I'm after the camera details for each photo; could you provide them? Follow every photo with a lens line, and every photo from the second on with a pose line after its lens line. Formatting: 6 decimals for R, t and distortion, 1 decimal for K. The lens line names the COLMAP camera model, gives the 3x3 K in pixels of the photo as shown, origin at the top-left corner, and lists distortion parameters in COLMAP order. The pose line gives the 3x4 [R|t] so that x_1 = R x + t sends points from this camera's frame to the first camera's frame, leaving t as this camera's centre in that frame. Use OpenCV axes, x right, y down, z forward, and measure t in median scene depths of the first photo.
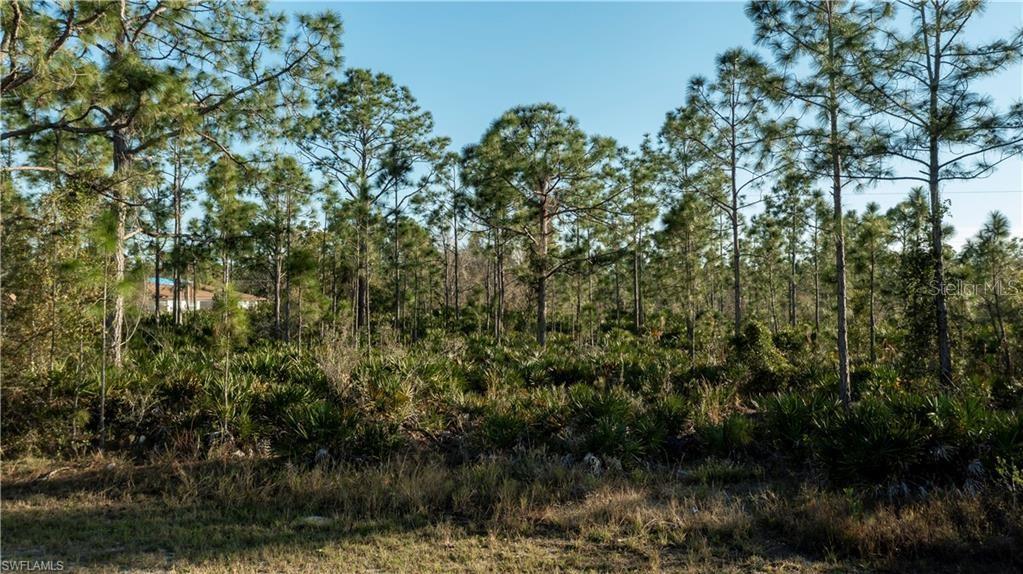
lens RADIAL K [[821.0, 0, 511.5], [0, 821.0, 287.0], [0, 0, 1]] dist [0.008152, 0.003443]
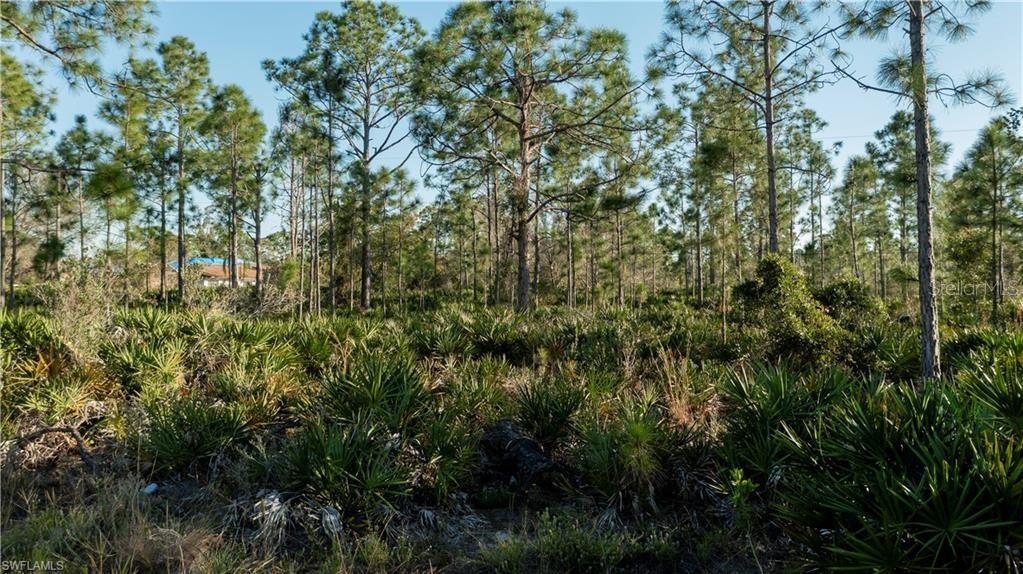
lens RADIAL K [[821.0, 0, 511.5], [0, 821.0, 287.0], [0, 0, 1]] dist [0.008152, 0.003443]
pose [[0.990714, -0.008957, -0.135664, 0.122693], [0.010745, 0.999865, 0.012448, 0.036834], [0.135534, -0.013790, 0.990677, 0.246627]]
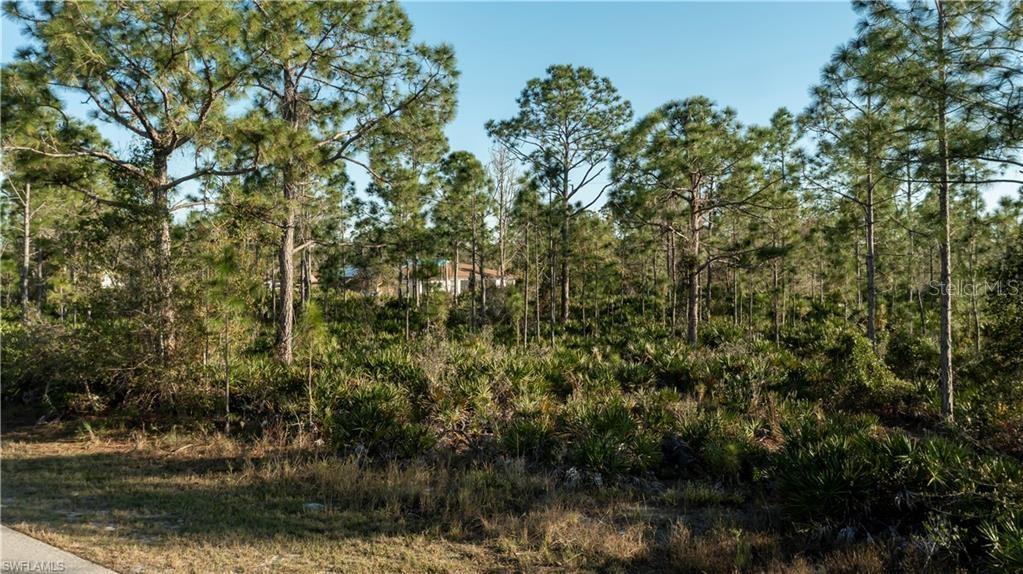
lens RADIAL K [[821.0, 0, 511.5], [0, 821.0, 287.0], [0, 0, 1]] dist [0.008152, 0.003443]
pose [[0.938681, 0.001880, -0.344781, 0.167757], [0.011004, 0.999312, 0.035409, -0.031330], [0.344610, -0.037031, 0.938015, -0.013978]]
